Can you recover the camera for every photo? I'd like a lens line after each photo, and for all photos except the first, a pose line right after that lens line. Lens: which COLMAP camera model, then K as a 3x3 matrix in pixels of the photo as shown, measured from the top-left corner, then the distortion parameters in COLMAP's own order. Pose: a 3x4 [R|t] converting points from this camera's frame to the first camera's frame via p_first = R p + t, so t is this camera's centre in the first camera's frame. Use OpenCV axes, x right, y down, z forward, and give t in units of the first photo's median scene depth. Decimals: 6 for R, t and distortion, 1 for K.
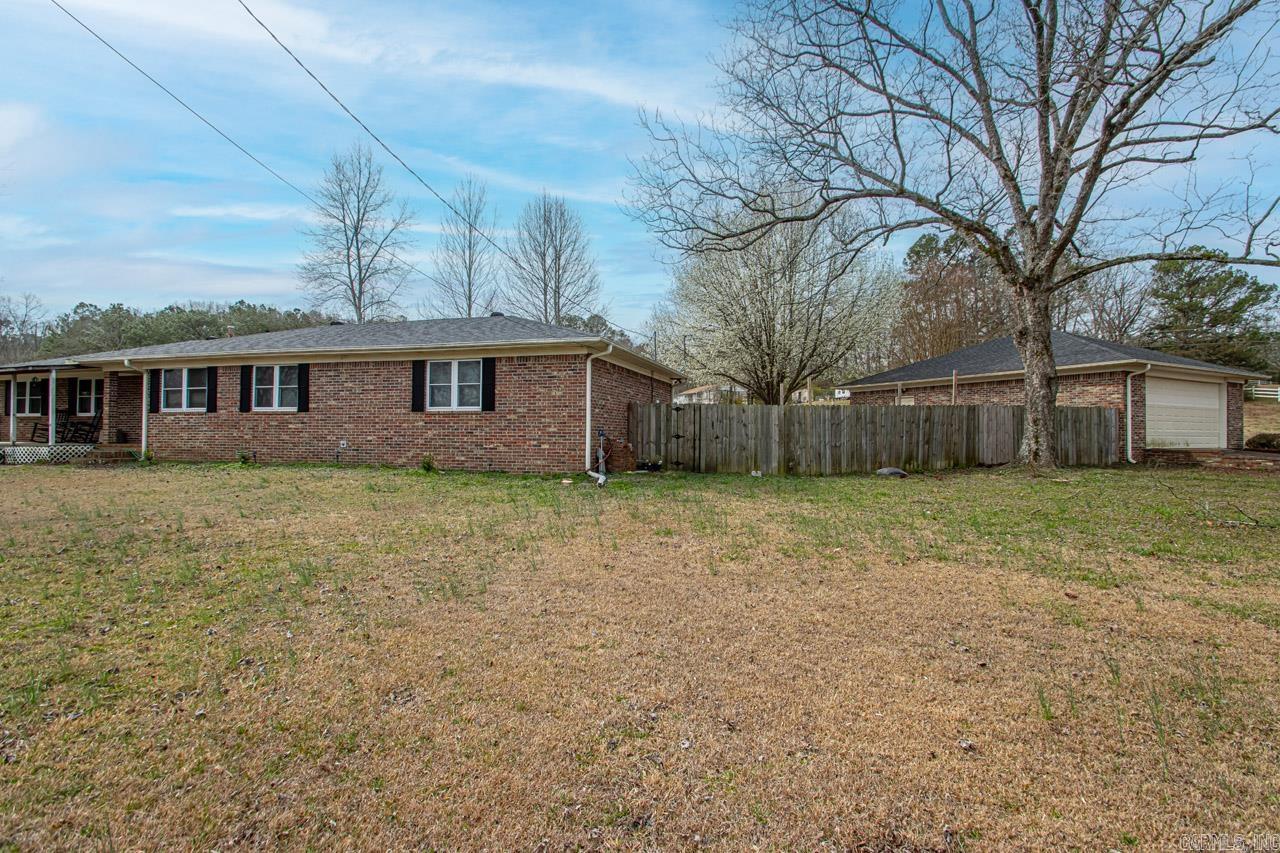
lens RADIAL K [[587.3, 0, 649.9], [0, 587.3, 425.9], [0, 0, 1]] dist [0.010009, -0.014358]
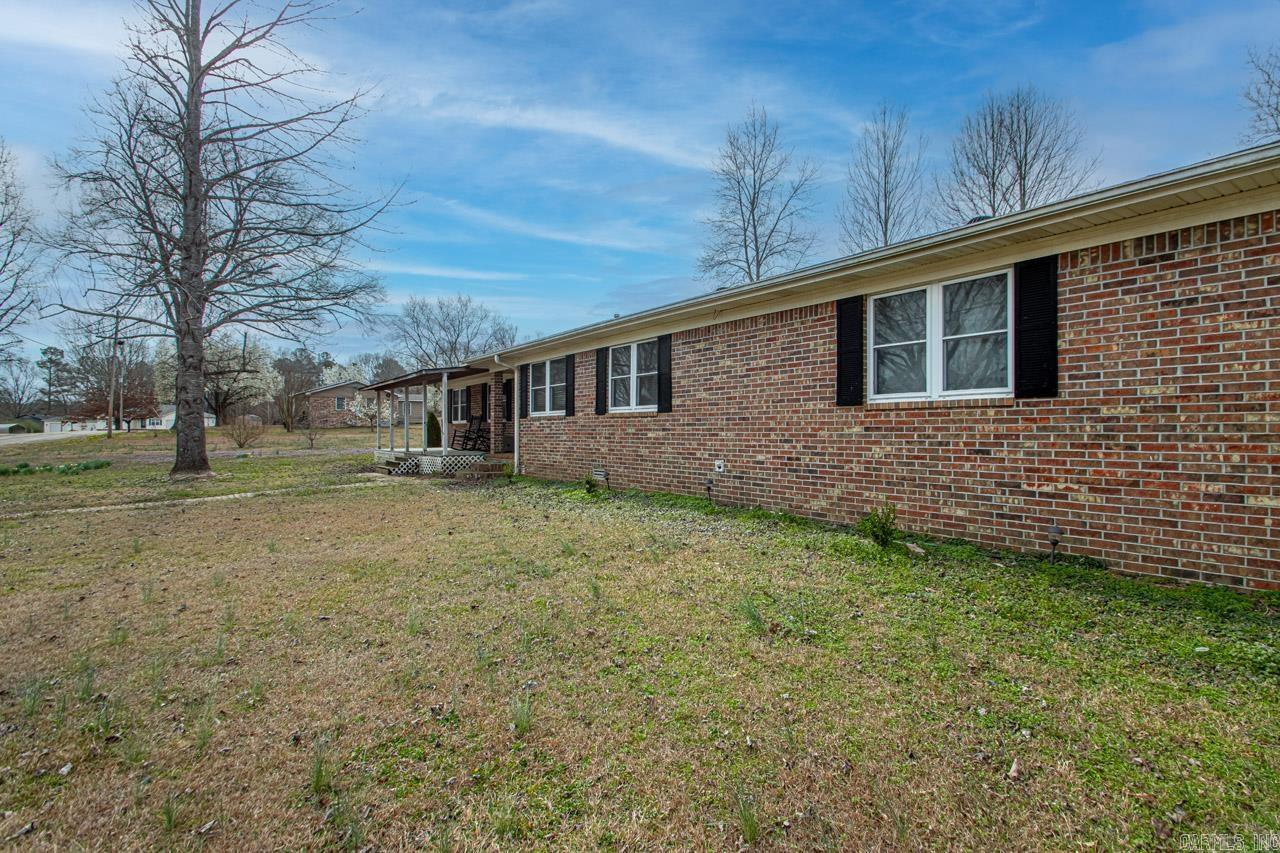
lens RADIAL K [[587.3, 0, 649.9], [0, 587.3, 425.9], [0, 0, 1]] dist [0.010009, -0.014358]
pose [[0.795785, -0.011481, -0.605470, -0.221749], [0.014014, 0.999902, -0.000541, -0.009051], [0.605417, -0.008055, 0.795868, 0.491352]]
